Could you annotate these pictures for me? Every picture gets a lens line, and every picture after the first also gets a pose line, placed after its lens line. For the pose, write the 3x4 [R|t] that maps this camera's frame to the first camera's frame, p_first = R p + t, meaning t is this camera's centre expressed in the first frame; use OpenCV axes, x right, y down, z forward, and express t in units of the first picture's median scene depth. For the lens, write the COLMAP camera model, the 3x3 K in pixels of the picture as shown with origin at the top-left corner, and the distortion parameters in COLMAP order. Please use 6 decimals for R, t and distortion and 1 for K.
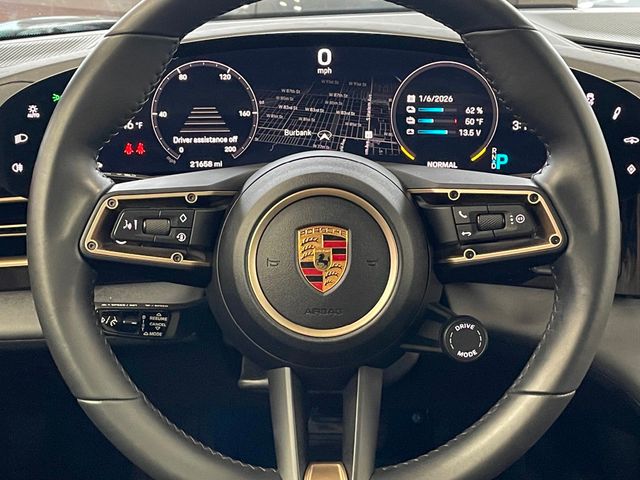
lens RADIAL K [[1029.1, 0, 319.0], [0, 1029.1, 241.8], [0, 0, 1]] dist [0.109035, 0.000000]
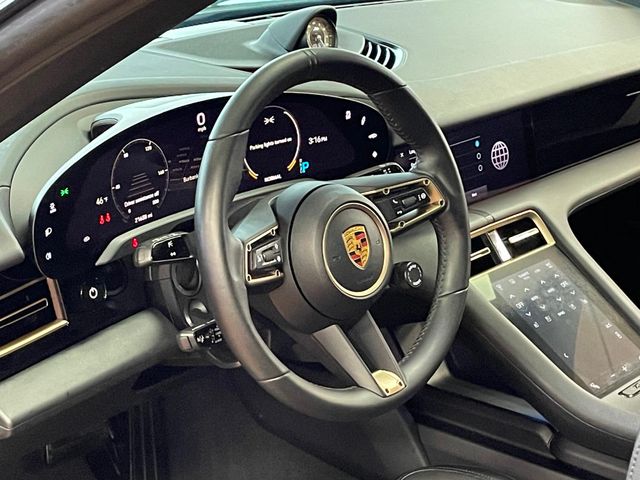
lens RADIAL K [[1310.2, 0, 319.1], [0, 1310.2, 238.9], [0, 0, 1]] dist [0.050587, 0.000000]
pose [[0.675808, -0.248760, 0.693832, -1.110974], [0.235638, 0.964844, 0.116409, -0.190072], [-0.698397, 0.084823, 0.710666, -0.308759]]
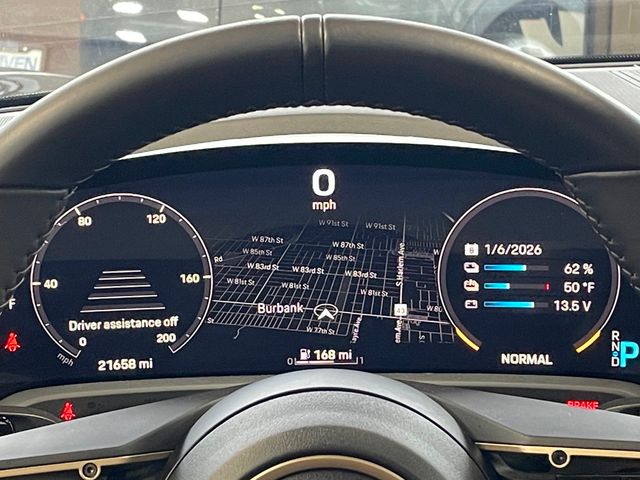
lens RADIAL K [[1504.9, 0, 319.6], [0, 1504.9, 237.1], [0, 0, 1]] dist [0.096127, 0.000000]
pose [[0.999871, -0.015947, 0.001760, 0.000964], [0.016029, 0.997640, -0.066771, -0.089611], [-0.000691, 0.066790, 0.997767, 0.139011]]
